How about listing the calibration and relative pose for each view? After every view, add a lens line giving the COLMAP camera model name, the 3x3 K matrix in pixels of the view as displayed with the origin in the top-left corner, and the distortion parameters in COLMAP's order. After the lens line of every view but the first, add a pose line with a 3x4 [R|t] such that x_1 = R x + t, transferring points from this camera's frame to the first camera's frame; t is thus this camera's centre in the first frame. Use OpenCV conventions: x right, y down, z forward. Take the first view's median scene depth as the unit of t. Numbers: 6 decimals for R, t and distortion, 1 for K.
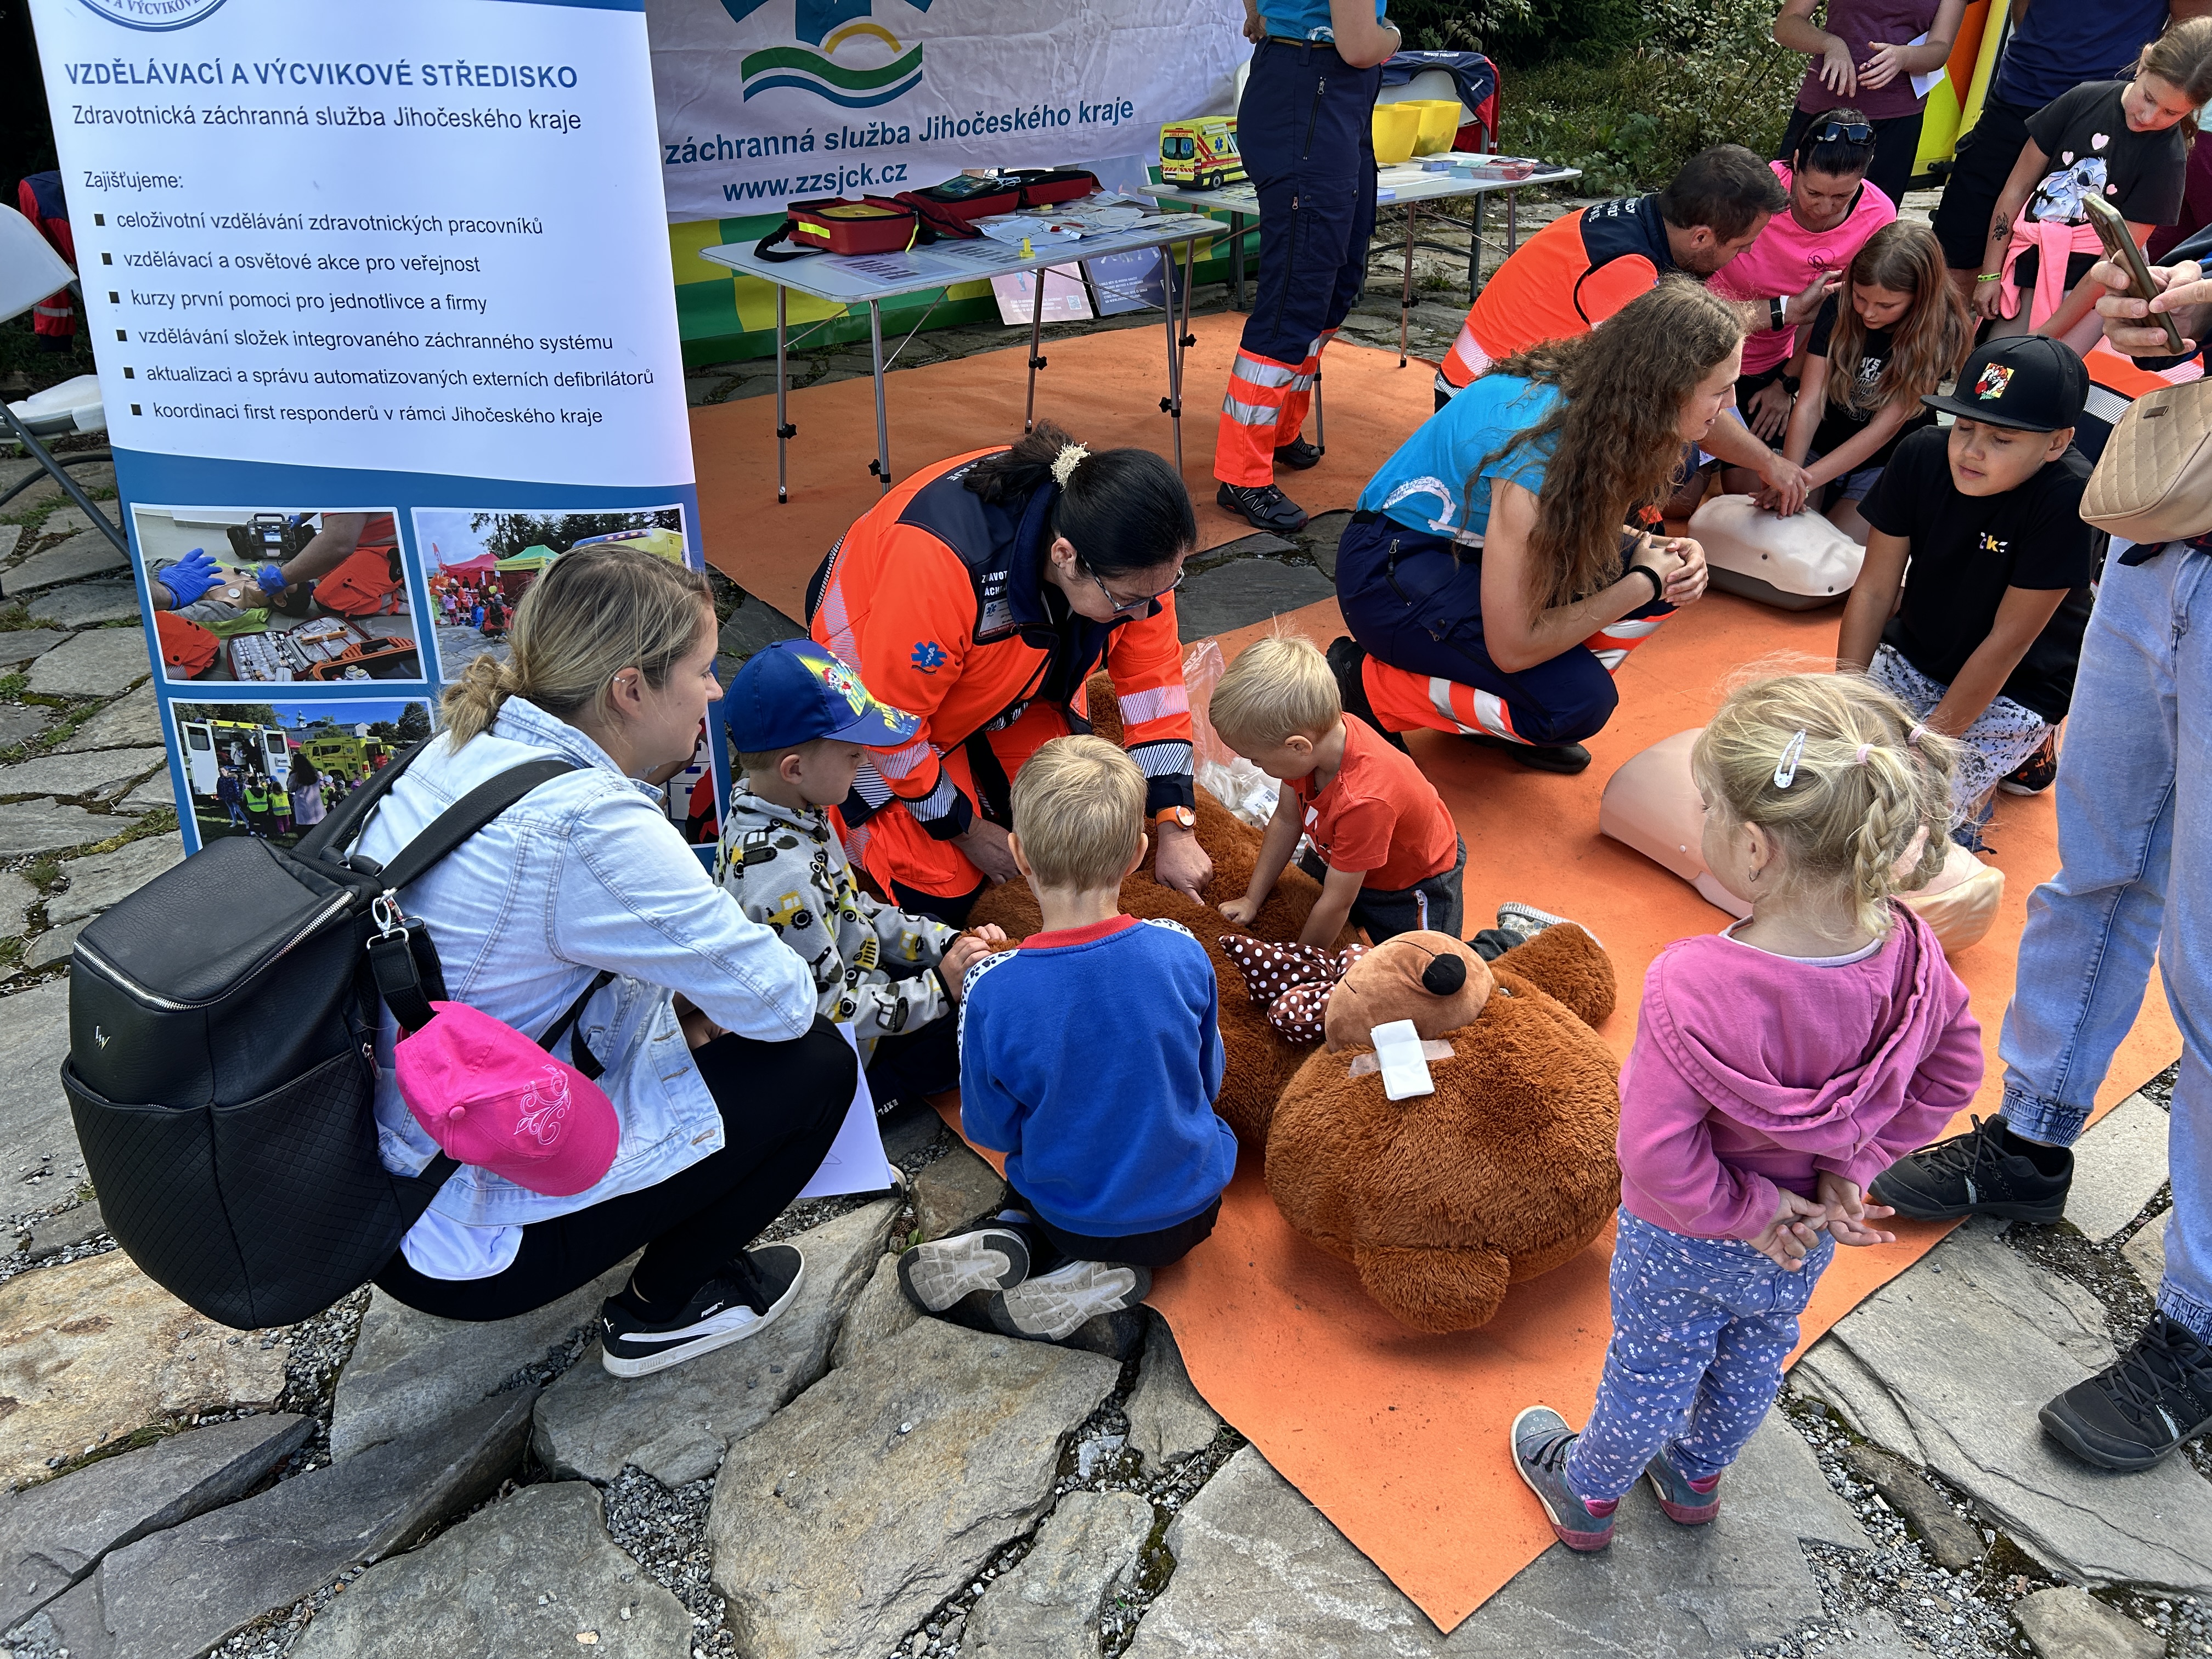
lens RADIAL K [[1666.7, 0, 1105.5], [0, 1666.7, 845.2], [0, 0, 1]] dist [0.057286, -0.066347]
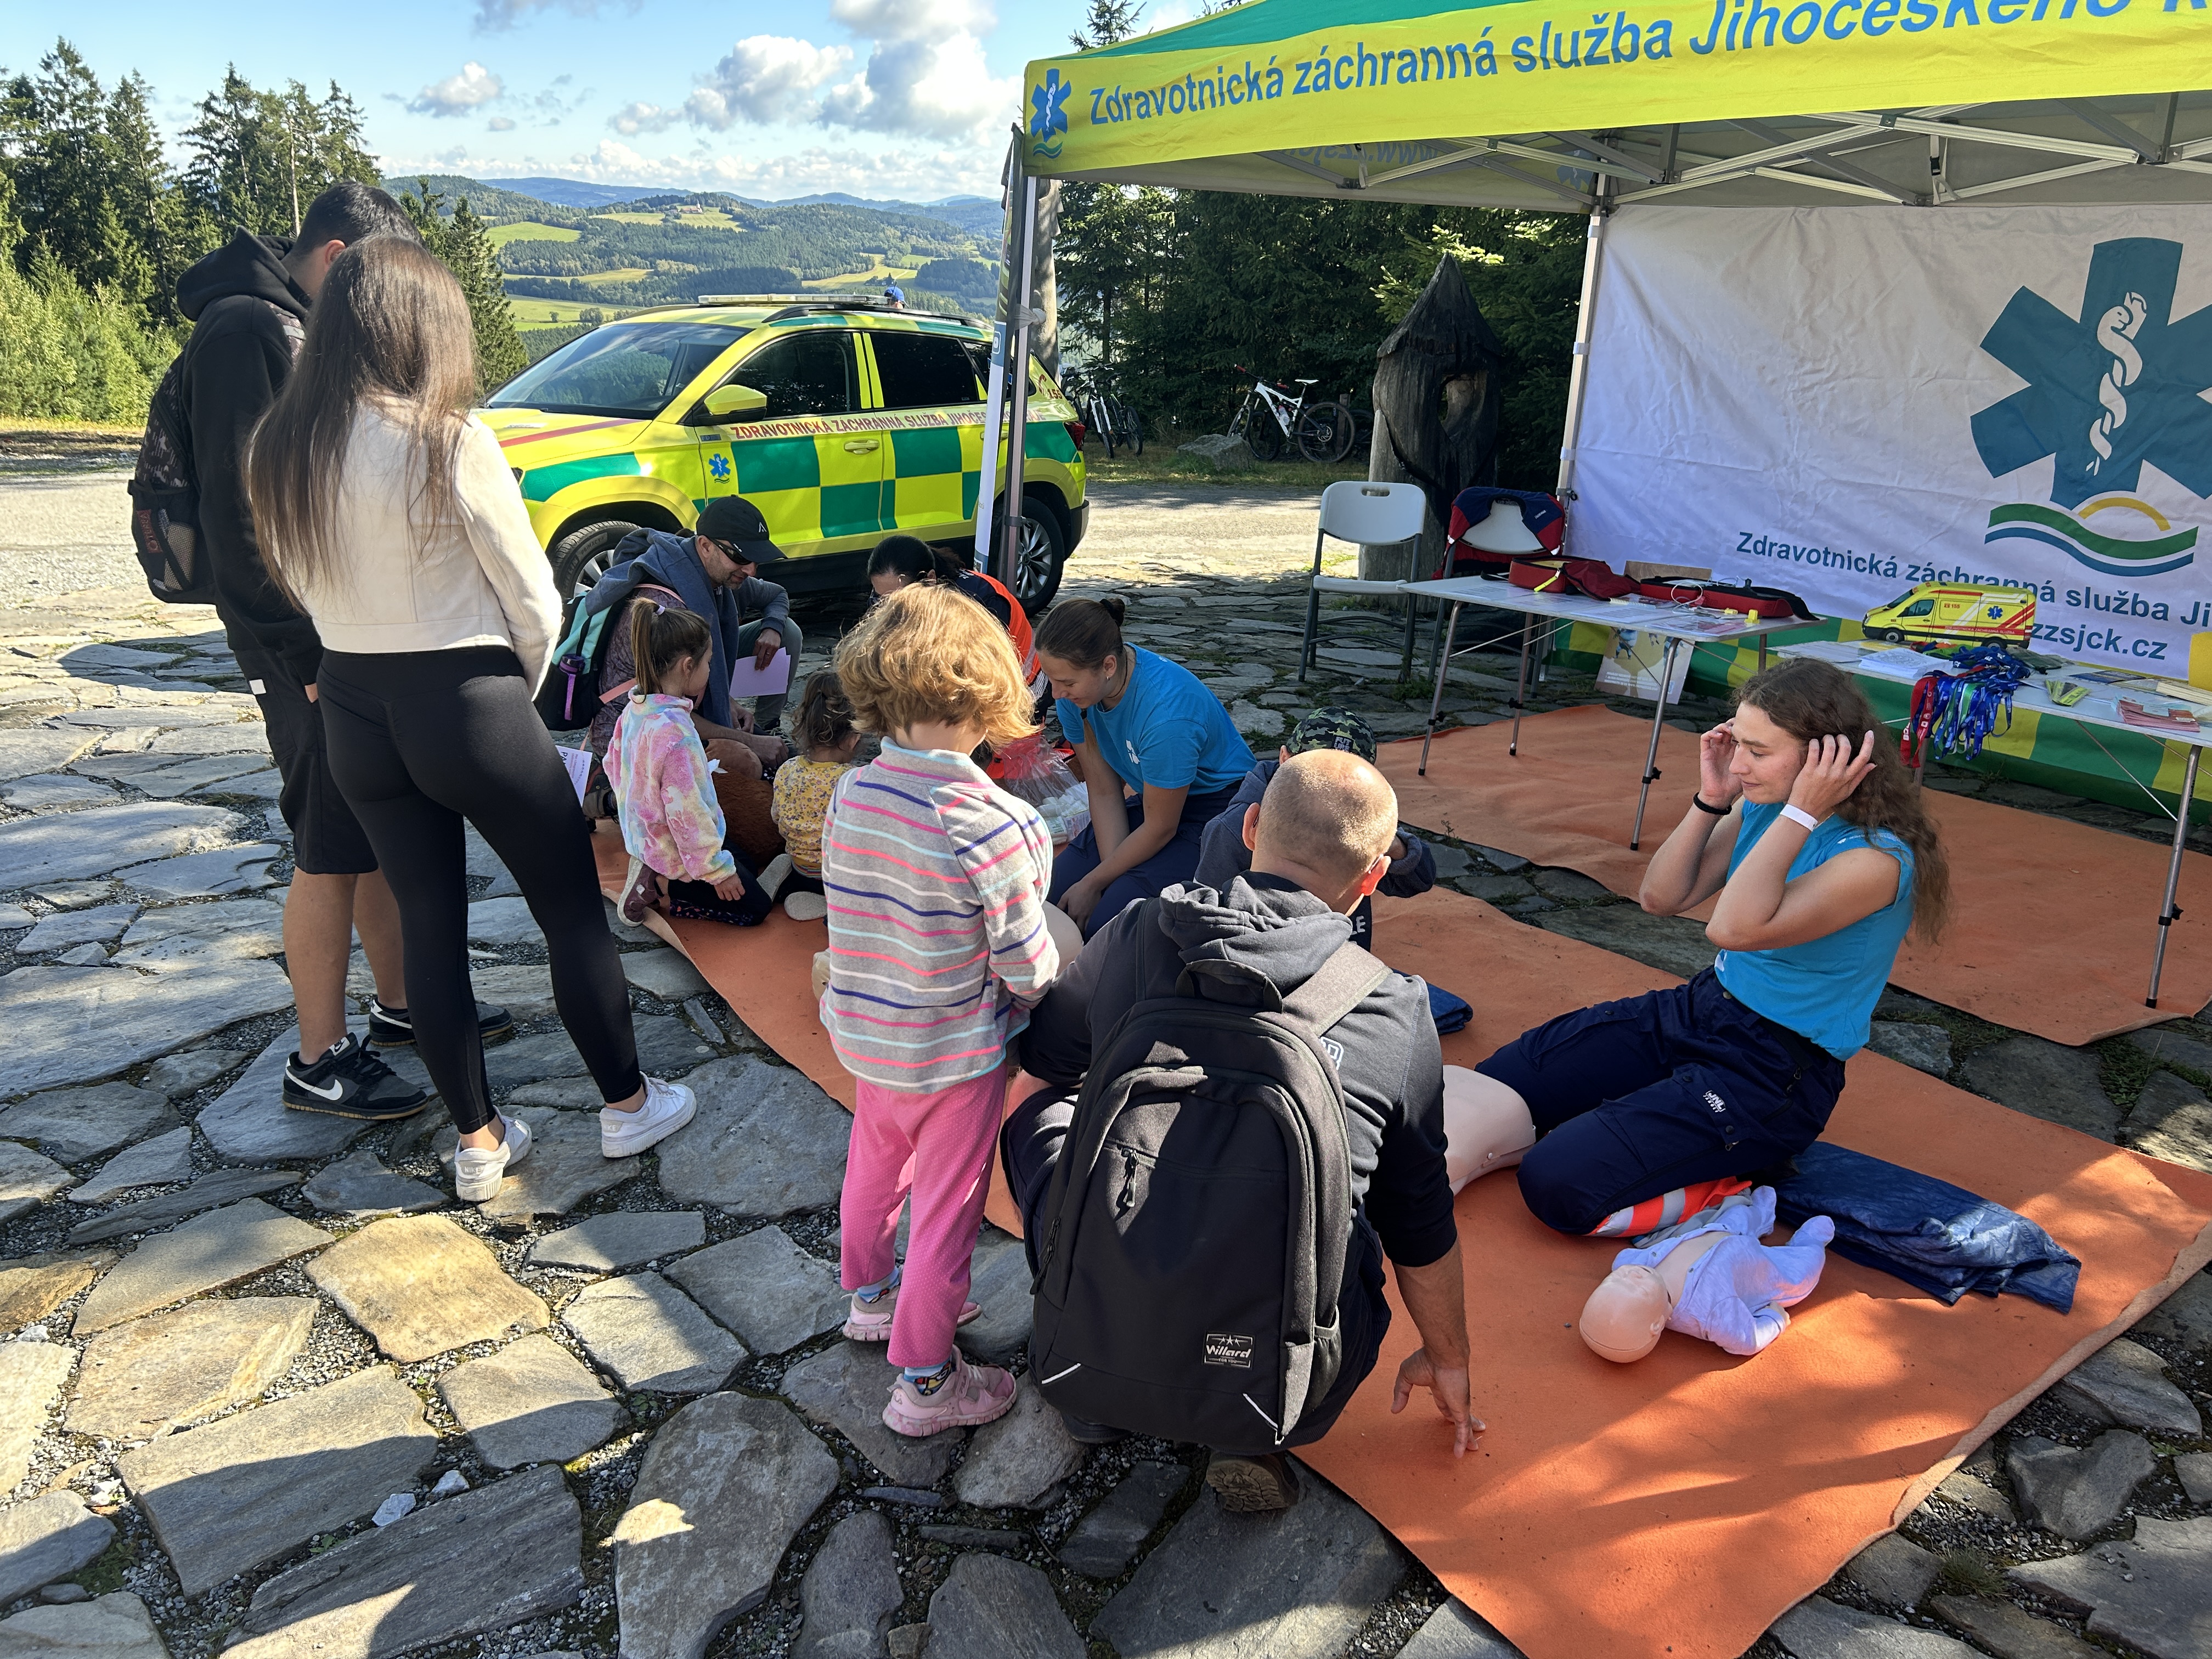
lens RADIAL K [[1669.4, 0, 1110.3], [0, 1669.4, 828.6], [0, 0, 1]] dist [0.060208, -0.071680]
pose [[0.015247, 0.295055, -0.955358, 2.050045], [-0.538599, 0.807428, 0.240772, -0.558452], [0.842424, 0.510884, 0.171228, 0.940863]]
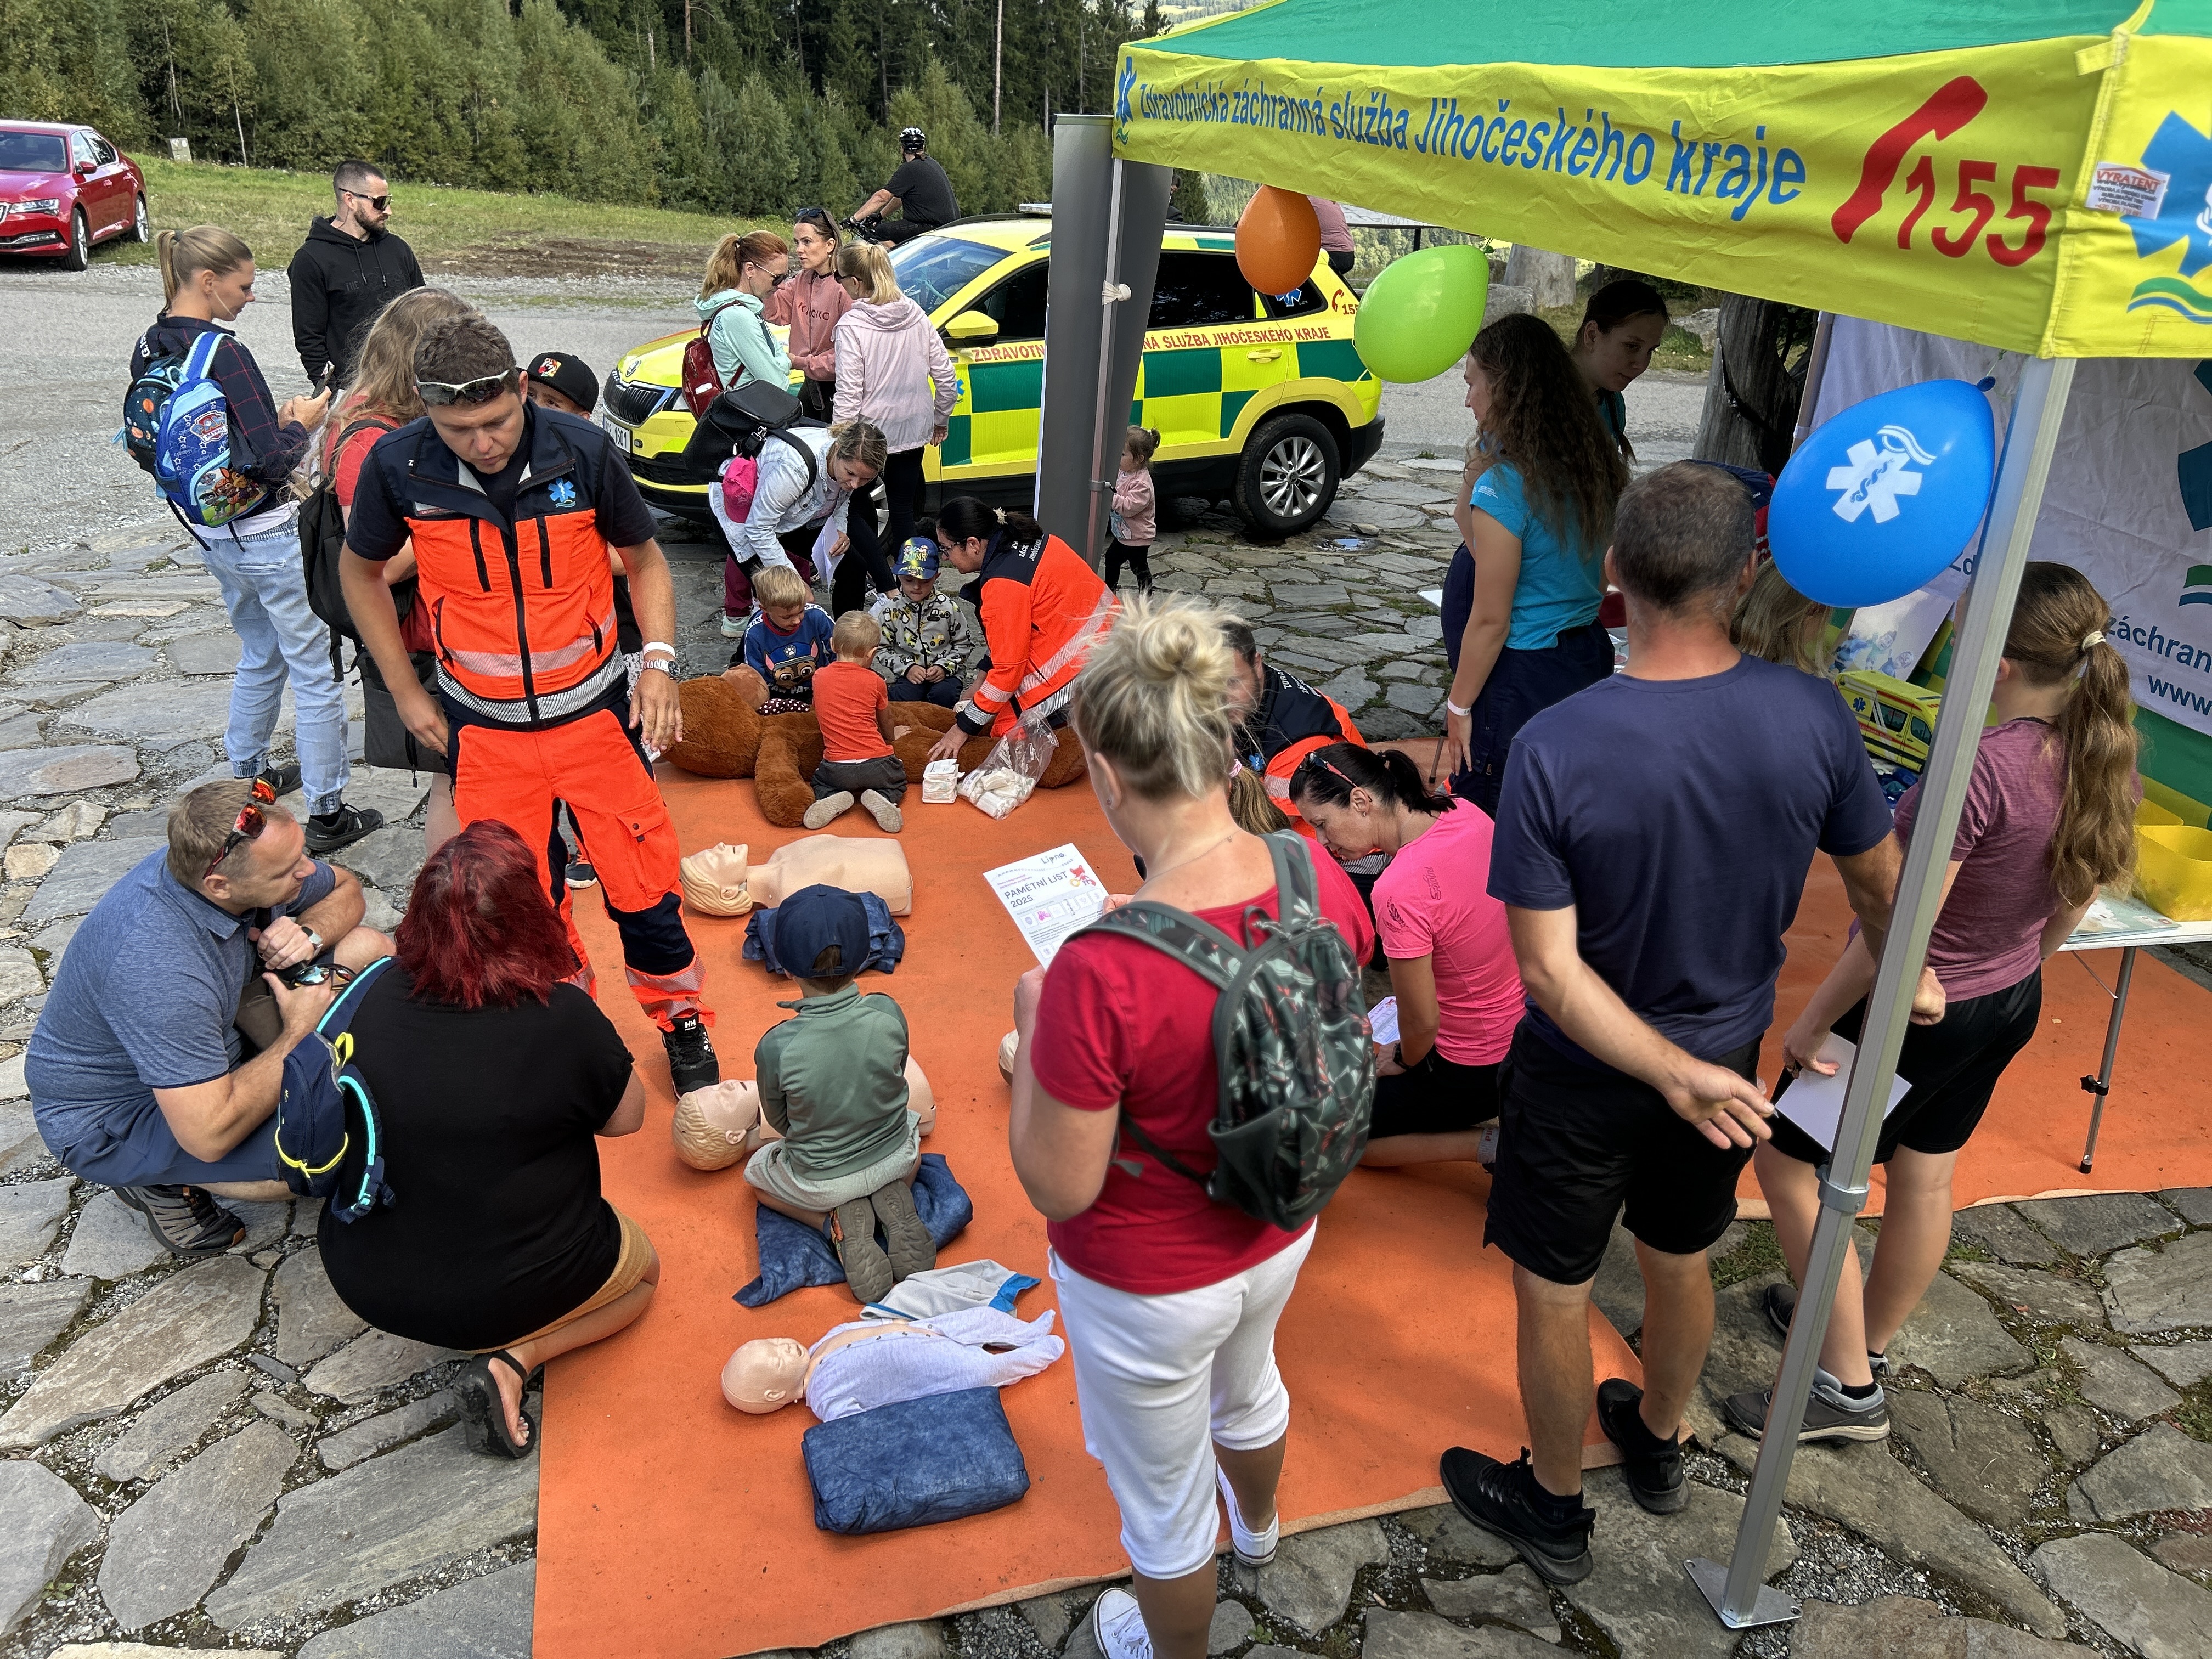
lens RADIAL K [[1667.3, 0, 1116.3], [0, 1667.3, 830.3], [0, 0, 1]] dist [0.050475, -0.060239]
pose [[-0.365651, 0.371773, -0.853279, 1.960890], [-0.507710, 0.688689, 0.517628, -1.224395], [0.780083, 0.622489, -0.063067, 1.516120]]
